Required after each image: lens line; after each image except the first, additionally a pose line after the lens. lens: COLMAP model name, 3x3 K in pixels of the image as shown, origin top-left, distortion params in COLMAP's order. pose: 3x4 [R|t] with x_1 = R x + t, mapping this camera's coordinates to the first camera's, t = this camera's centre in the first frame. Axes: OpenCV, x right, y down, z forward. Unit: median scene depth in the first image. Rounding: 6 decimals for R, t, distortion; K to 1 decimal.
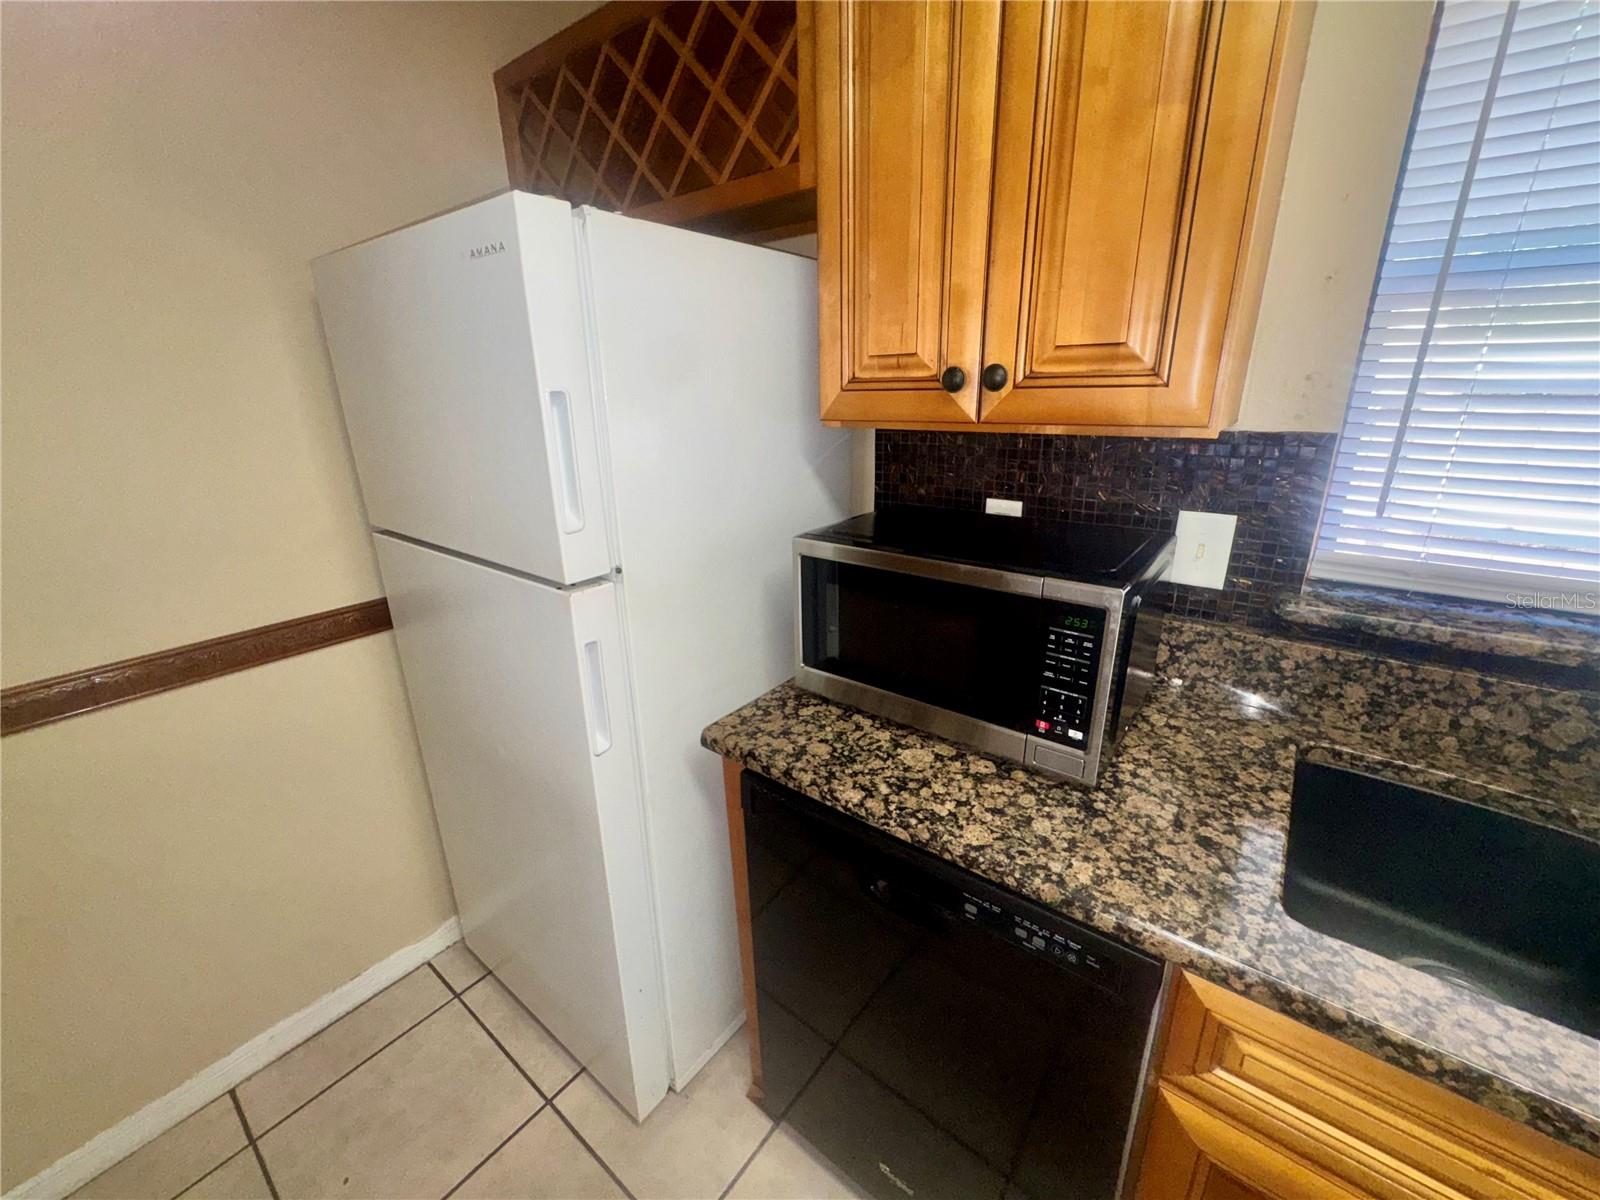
lens RADIAL K [[643.5, 0, 801.3], [0, 643.5, 598.5], [0, 0, 1]] dist [0.001474, 0.000222]
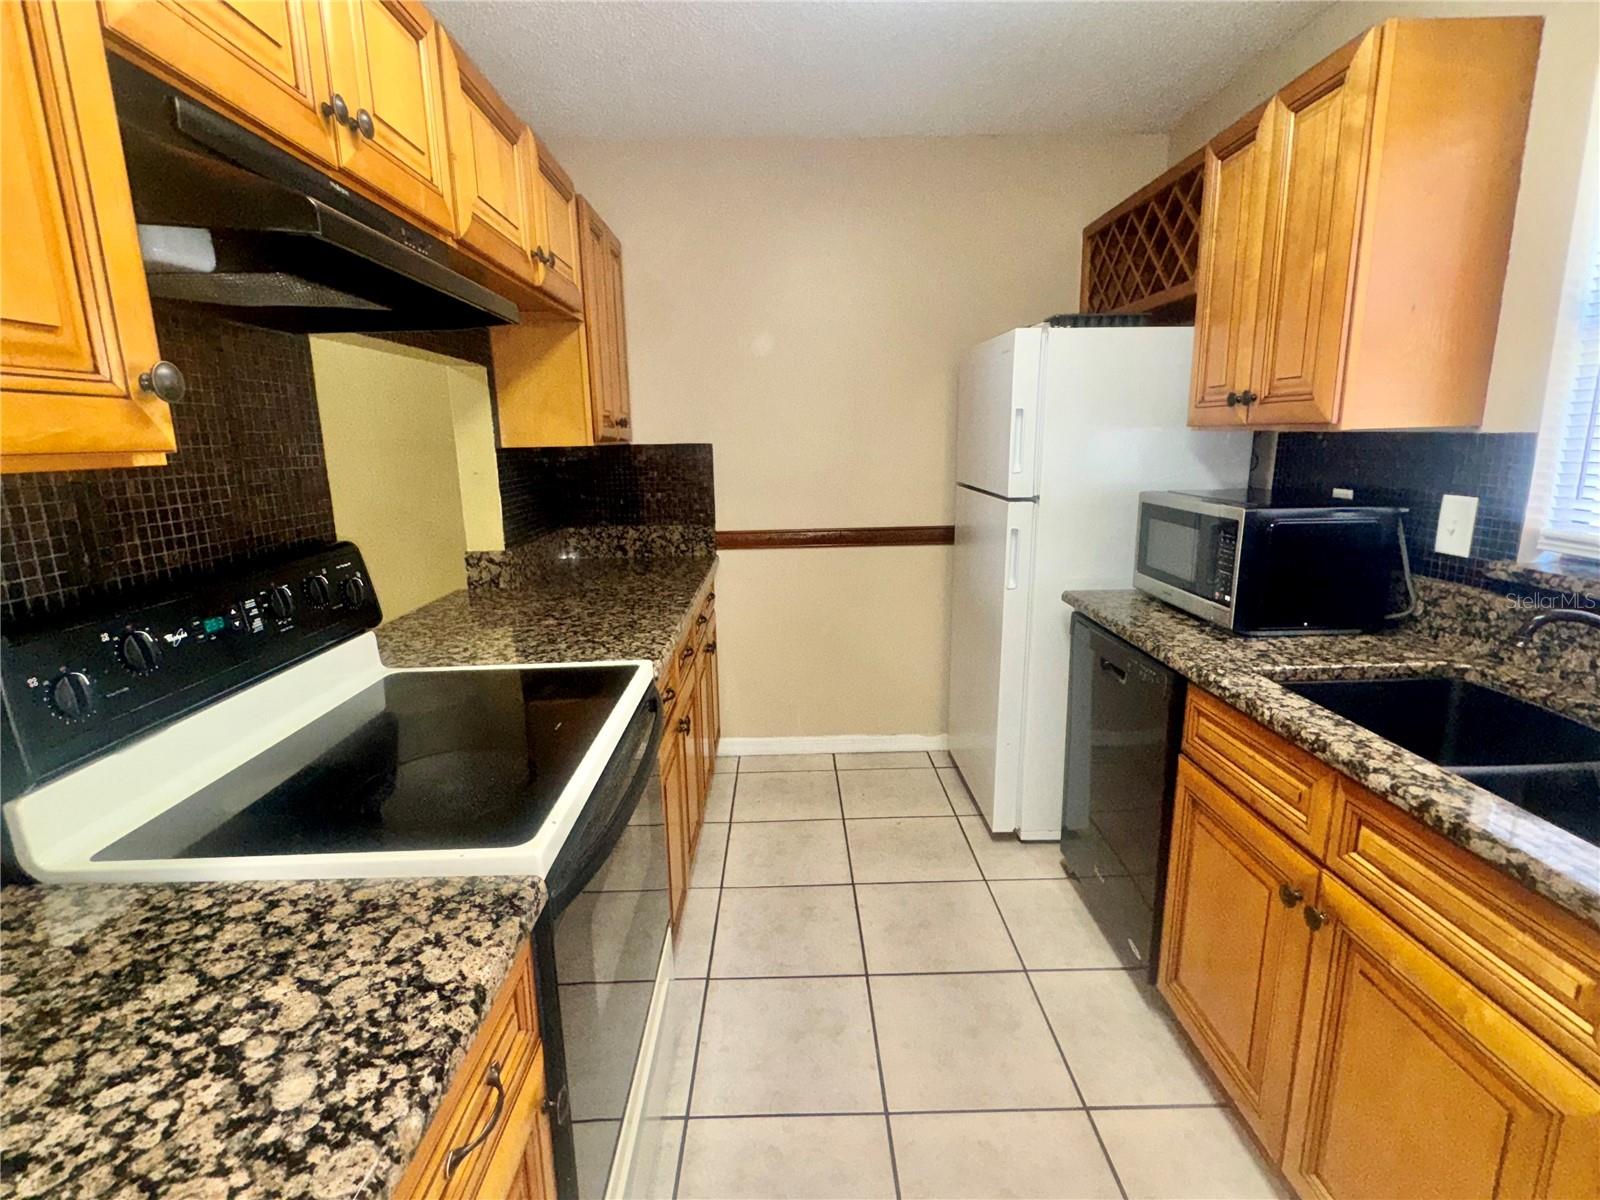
lens RADIAL K [[769.6, 0, 795.2], [0, 769.6, 596.7], [0, 0, 1]] dist [-0.000851, 0.000001]
pose [[0.630768, 0.171483, -0.756787, 1.034159], [-0.241836, 0.970145, 0.018263, 0.371185], [0.737325, 0.171498, 0.653407, -0.992023]]
